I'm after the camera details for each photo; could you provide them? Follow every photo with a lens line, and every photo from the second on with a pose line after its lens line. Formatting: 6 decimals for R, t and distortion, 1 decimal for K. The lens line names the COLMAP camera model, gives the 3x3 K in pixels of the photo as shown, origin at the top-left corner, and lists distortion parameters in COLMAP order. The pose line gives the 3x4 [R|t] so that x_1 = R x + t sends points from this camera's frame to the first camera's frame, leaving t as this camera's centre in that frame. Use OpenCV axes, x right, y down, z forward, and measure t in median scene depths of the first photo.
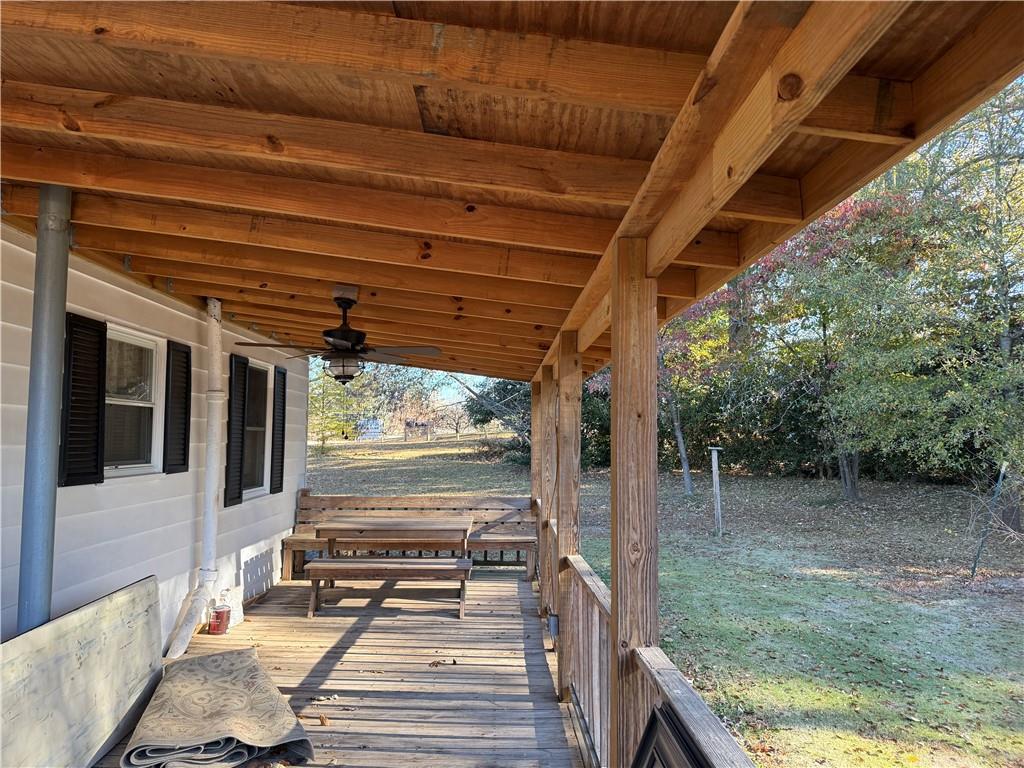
lens RADIAL K [[698.0, 0, 509.6], [0, 698.0, 384.0], [0, 0, 1]] dist [-0.009695, -0.013857]
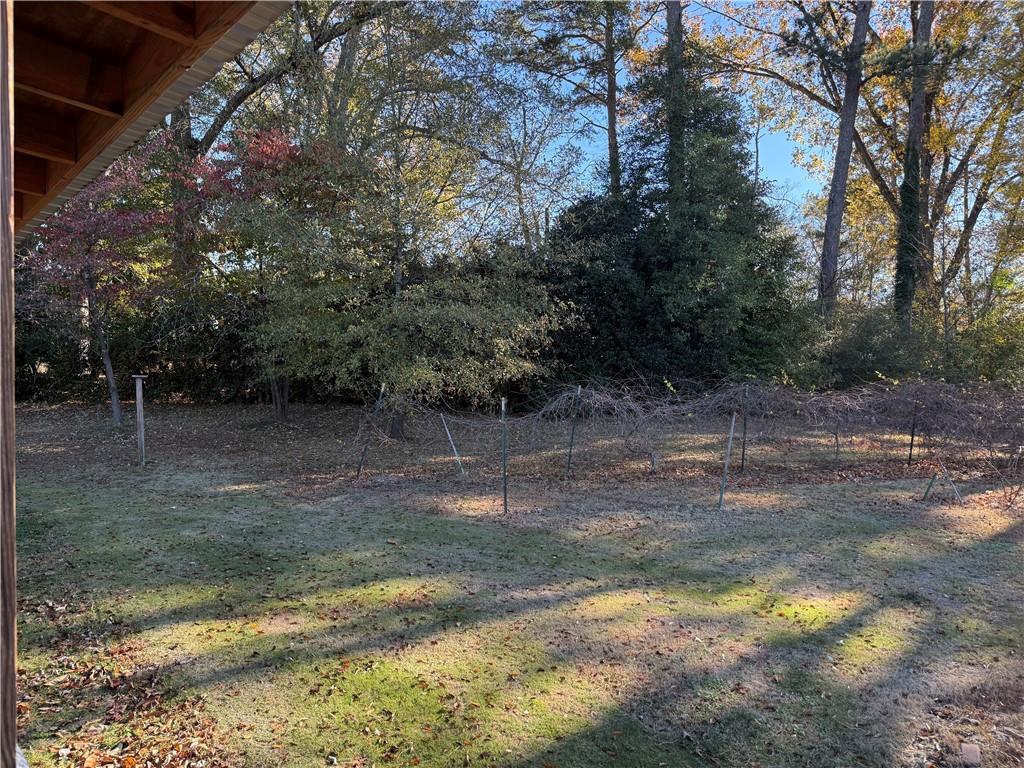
lens RADIAL K [[698.0, 0, 514.7], [0, 698.0, 380.8], [0, 0, 1]] dist [-0.009695, -0.013857]
pose [[0.753125, -0.022695, 0.657486, 0.086096], [-0.041132, 0.995825, 0.081490, -0.004663], [-0.656591, -0.088416, 0.749047, -0.118960]]
